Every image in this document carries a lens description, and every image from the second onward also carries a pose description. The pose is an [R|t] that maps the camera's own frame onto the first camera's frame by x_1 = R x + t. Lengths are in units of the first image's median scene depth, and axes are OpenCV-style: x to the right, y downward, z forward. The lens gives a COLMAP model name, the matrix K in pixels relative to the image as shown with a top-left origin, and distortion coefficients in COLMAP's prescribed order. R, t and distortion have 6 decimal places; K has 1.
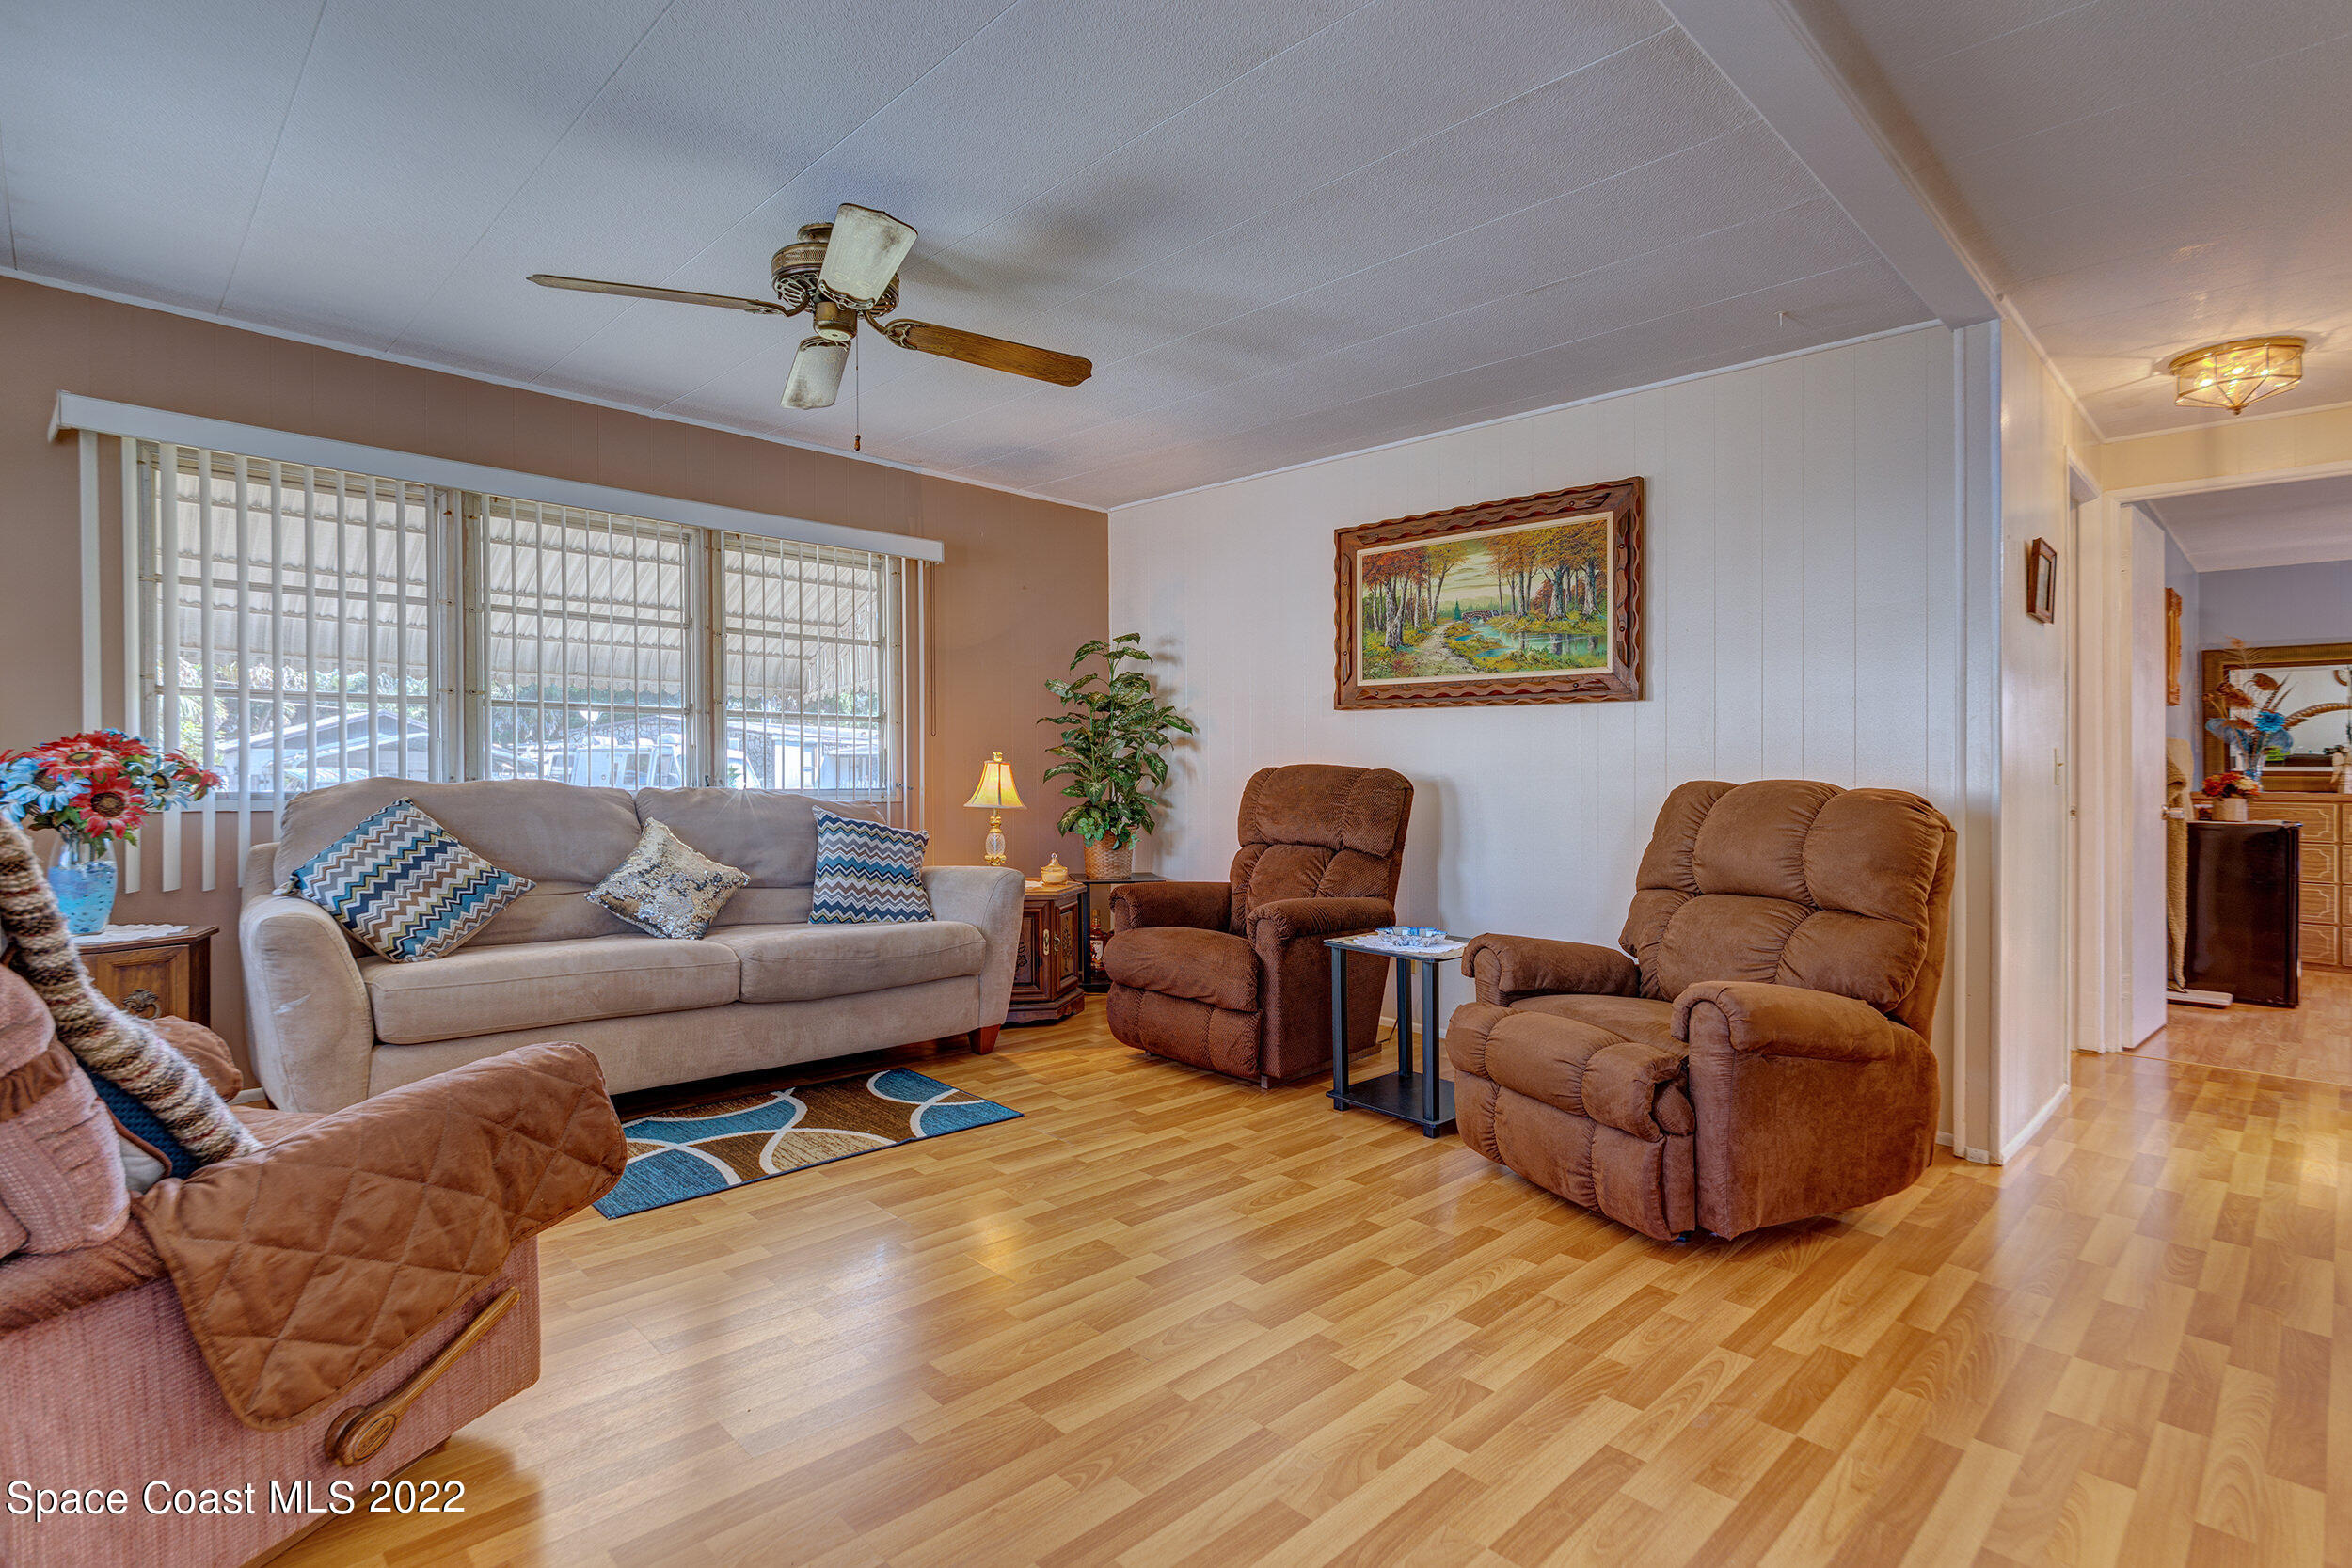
lens RADIAL K [[1137.6, 0, 1167.2], [0, 1137.6, 778.9], [0, 0, 1]] dist [-0.003871, -0.000757]
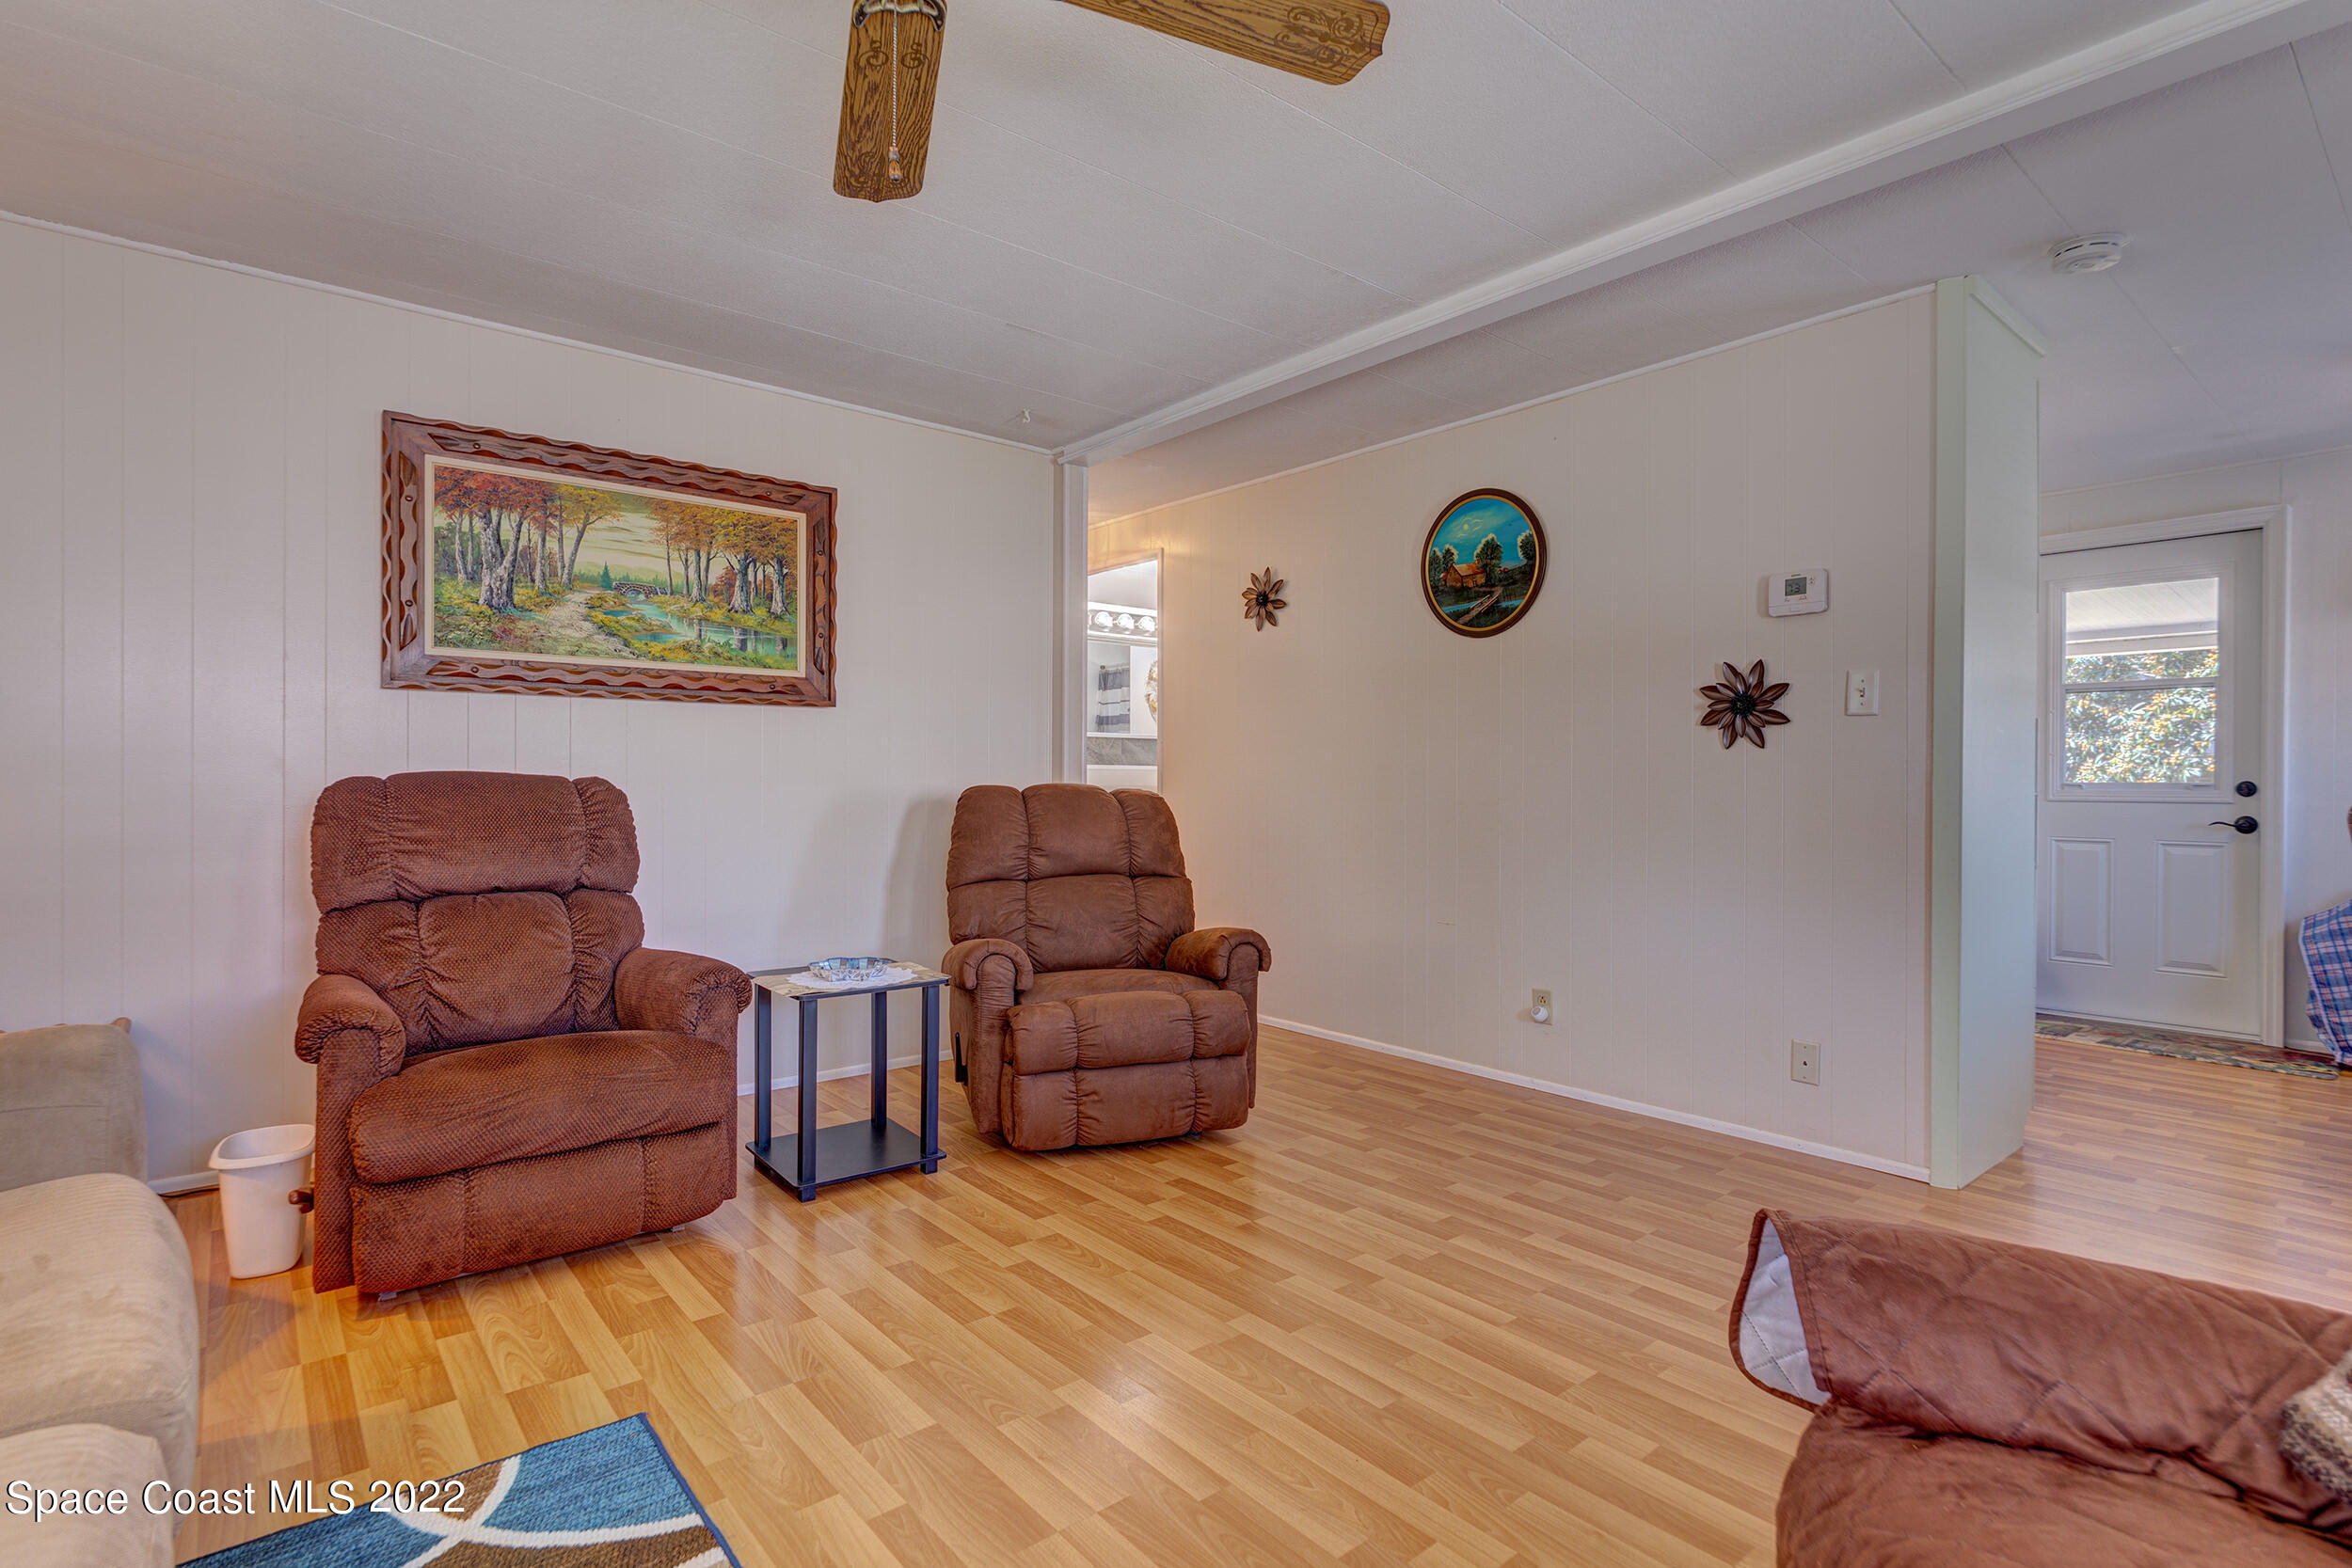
lens RADIAL K [[1137.6, 0, 1167.2], [0, 1137.6, 778.9], [0, 0, 1]] dist [-0.003871, -0.000757]
pose [[0.072655, -0.013067, 0.997271, -0.563880], [0.007371, 0.999894, 0.012564, -0.015461], [-0.997330, 0.006438, 0.072744, 0.607938]]
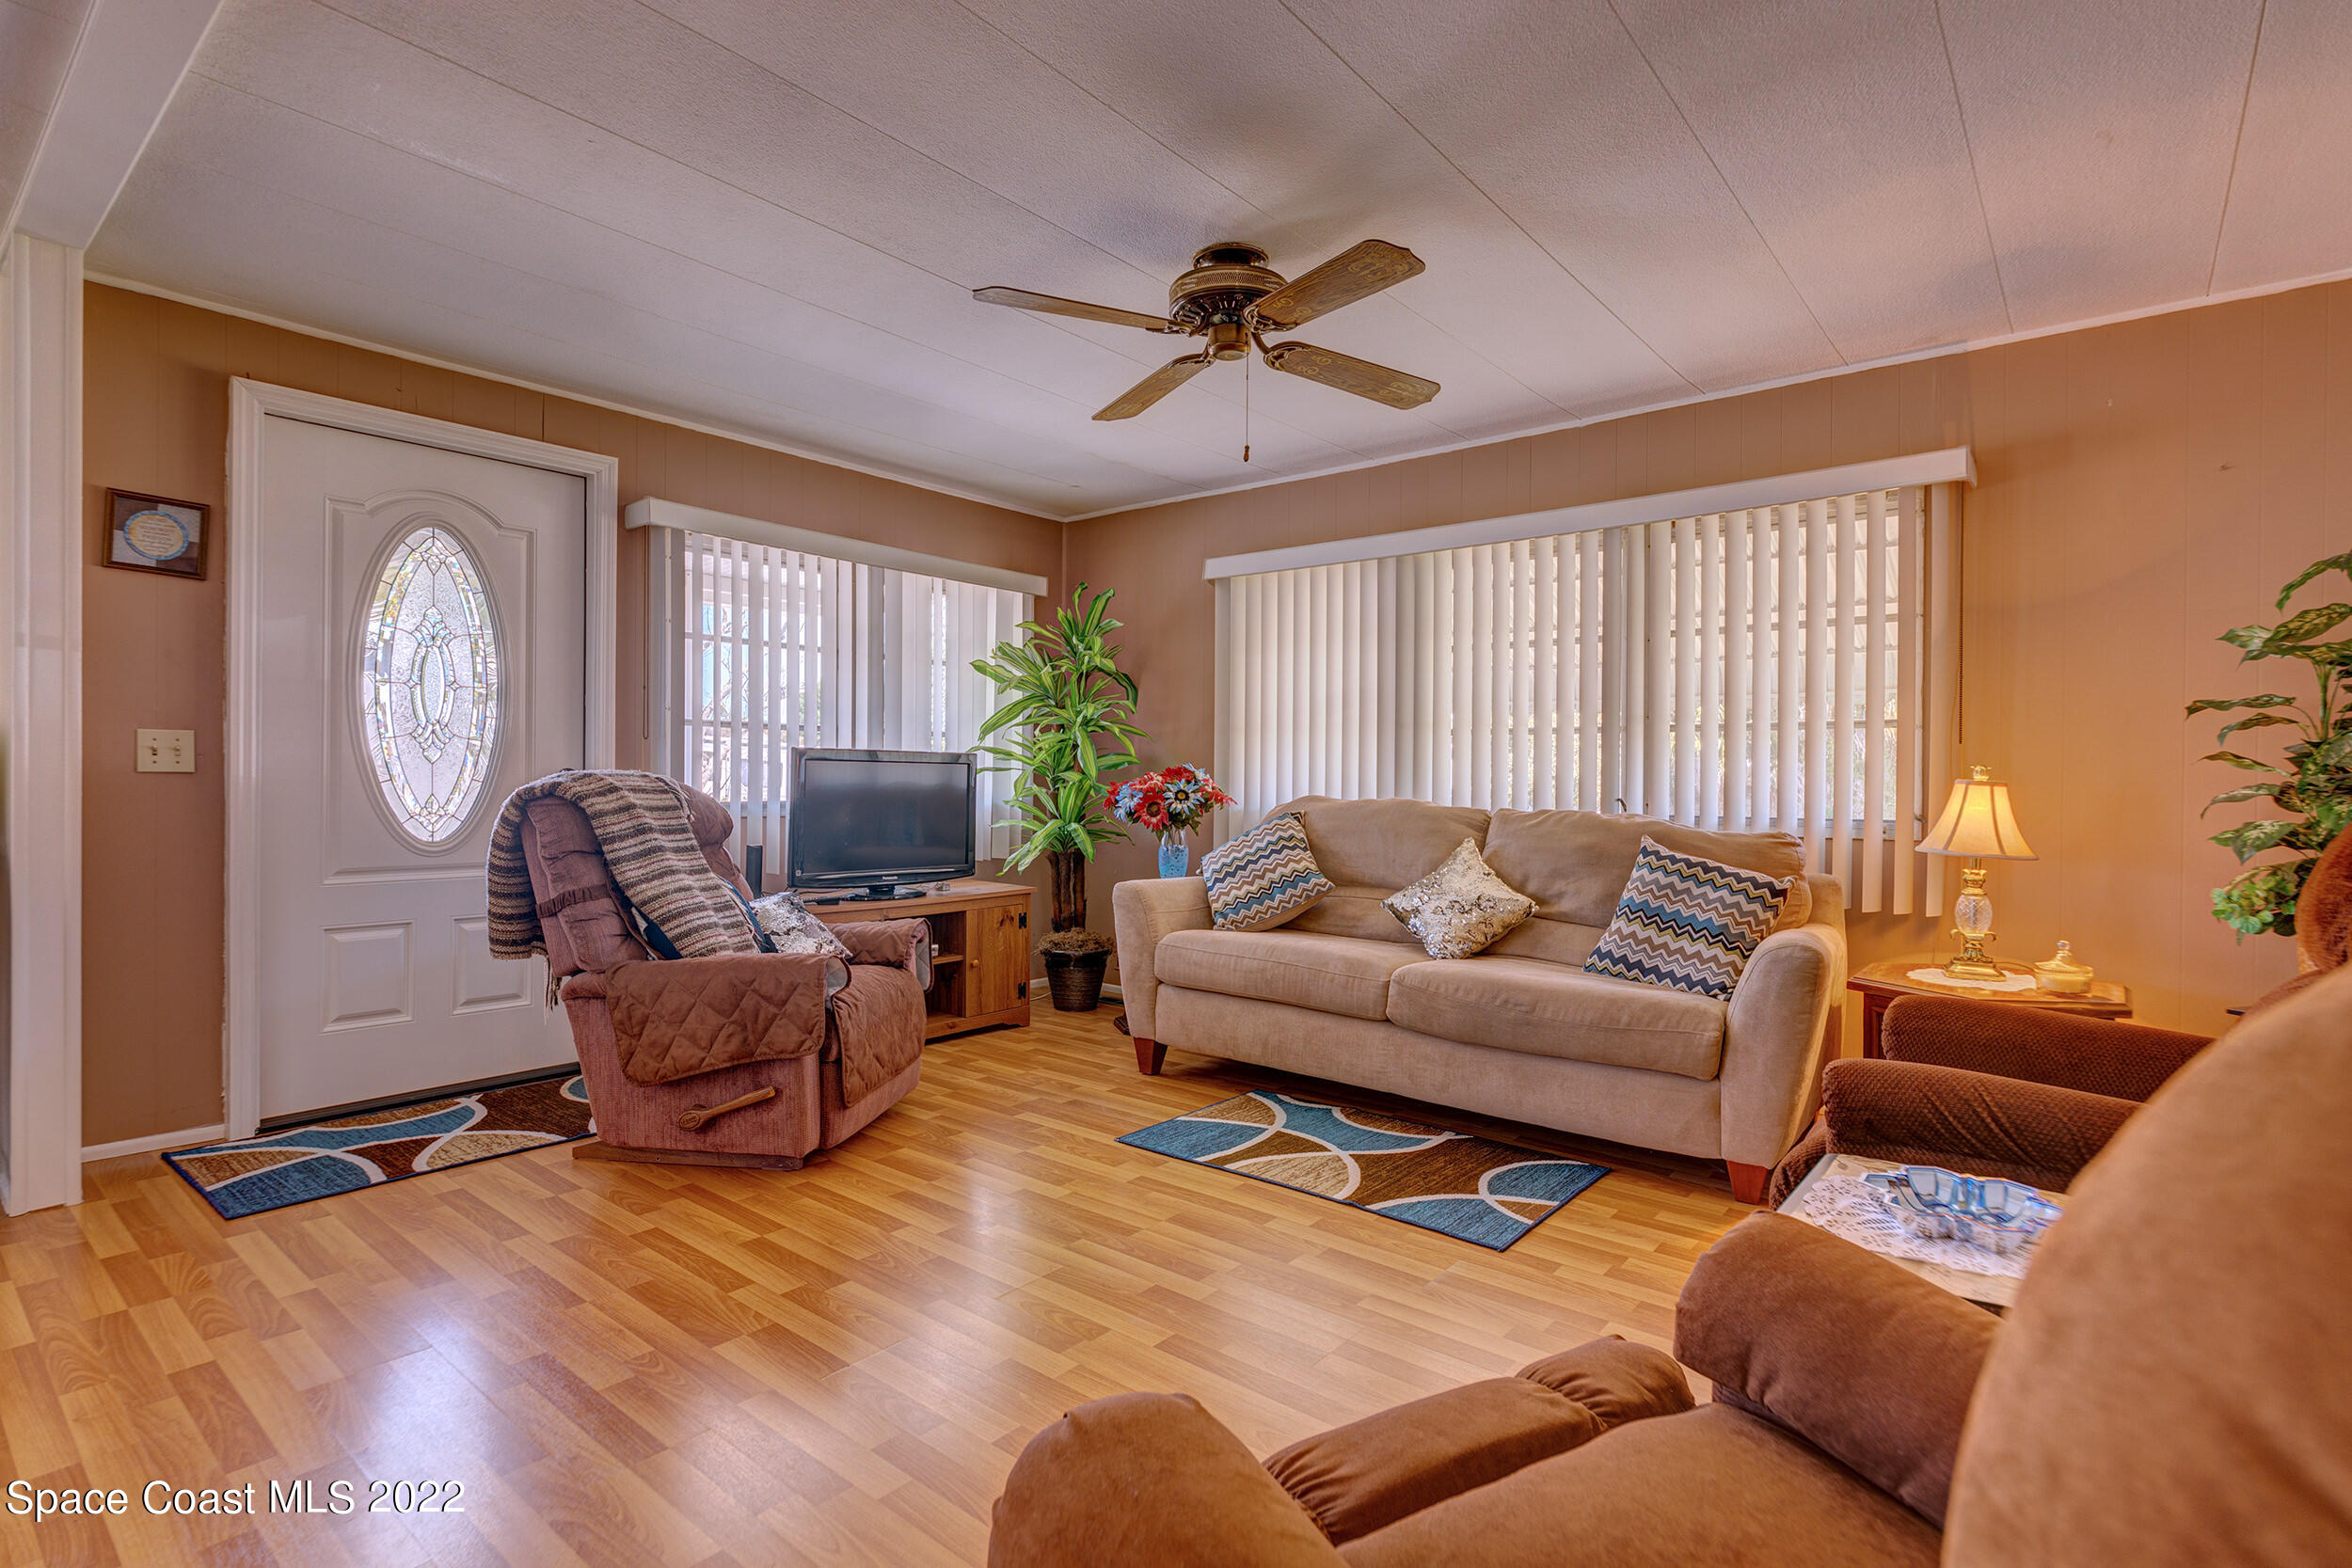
lens RADIAL K [[1137.6, 0, 1167.2], [0, 1137.6, 778.9], [0, 0, 1]] dist [-0.003871, -0.000757]
pose [[0.106632, -0.003935, -0.994291, 0.519039], [-0.012723, 0.999905, -0.005321, -0.009295], [0.994217, 0.013218, 0.106572, 0.599684]]
